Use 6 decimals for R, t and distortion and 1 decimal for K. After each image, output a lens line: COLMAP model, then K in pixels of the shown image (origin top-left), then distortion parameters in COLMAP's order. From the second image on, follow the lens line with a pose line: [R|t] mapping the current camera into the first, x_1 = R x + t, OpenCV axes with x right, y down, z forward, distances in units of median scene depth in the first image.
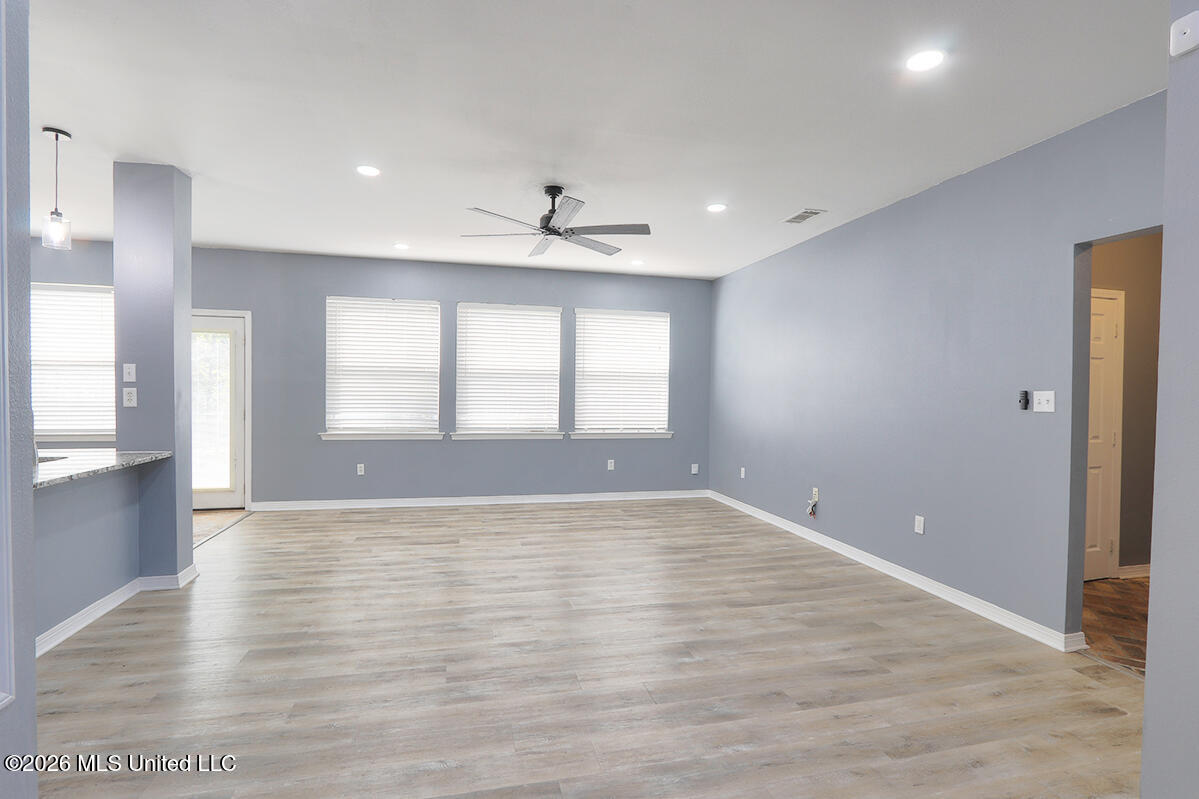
lens RADIAL K [[552.3, 0, 593.0], [0, 552.3, 402.5], [0, 0, 1]] dist [-0.014897, 0.001497]
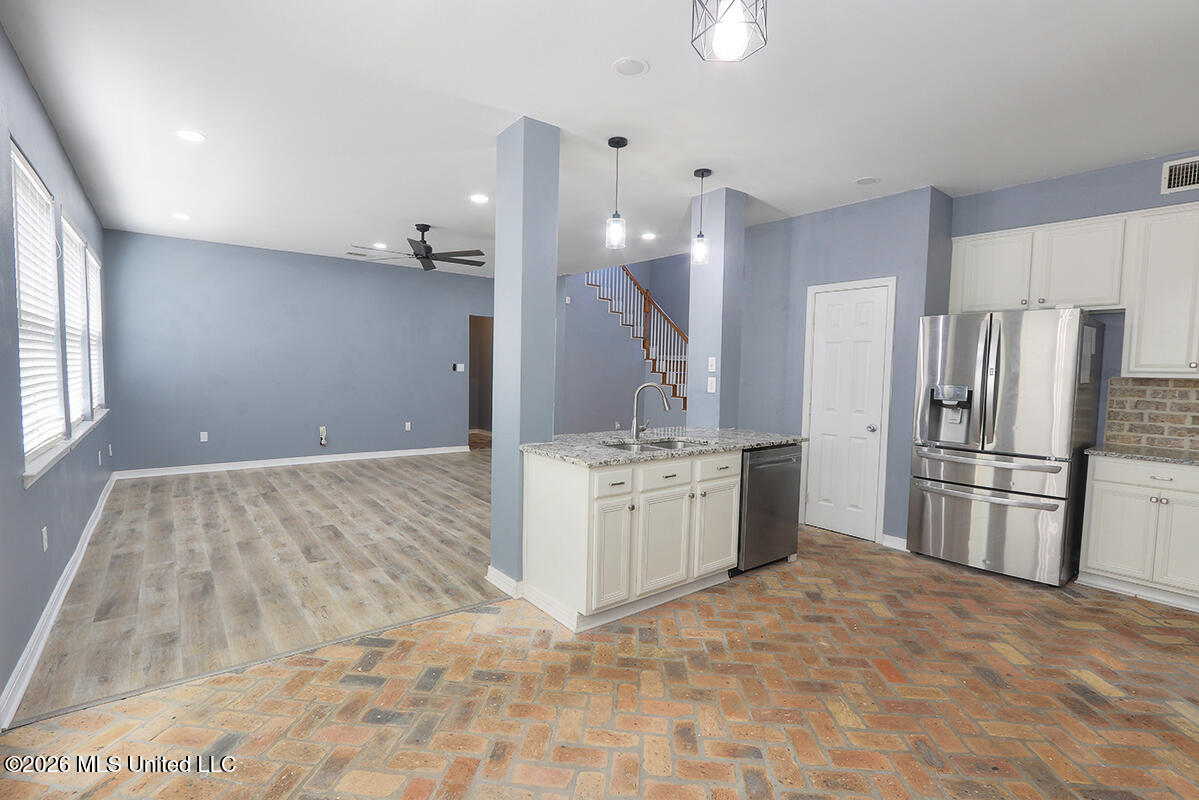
lens RADIAL K [[552.3, 0, 589.6], [0, 552.3, 403.6], [0, 0, 1]] dist [-0.014897, 0.001497]
pose [[-0.403864, -0.083668, 0.910985, -1.782760], [-0.006553, 0.996048, 0.088575, -0.064040], [-0.914796, 0.029803, -0.402816, 1.336889]]
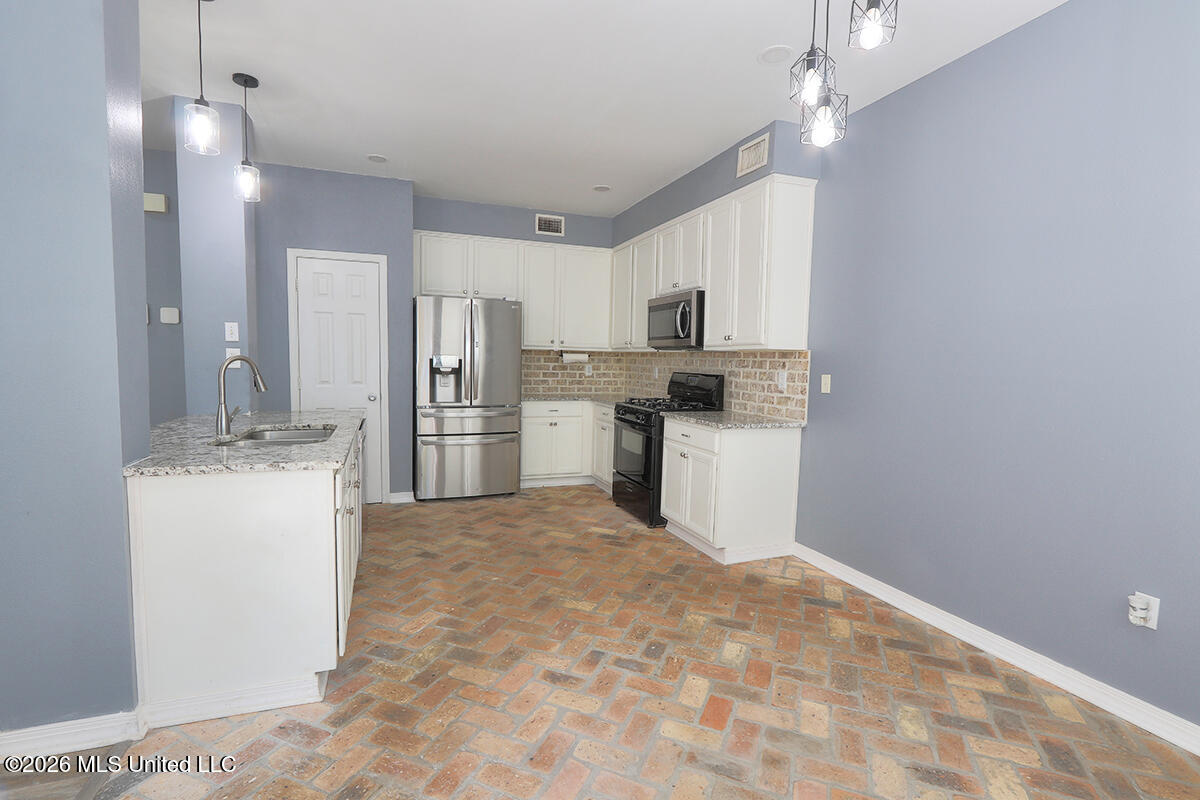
lens RADIAL K [[552.8, 0, 596.9], [0, 552.8, 401.5], [0, 0, 1]] dist [-0.014897, 0.001497]
pose [[-0.992040, -0.029262, -0.122478, -1.269429], [-0.041202, 0.994517, 0.096119, -0.040727], [0.118994, 0.100400, -0.987806, 1.621721]]
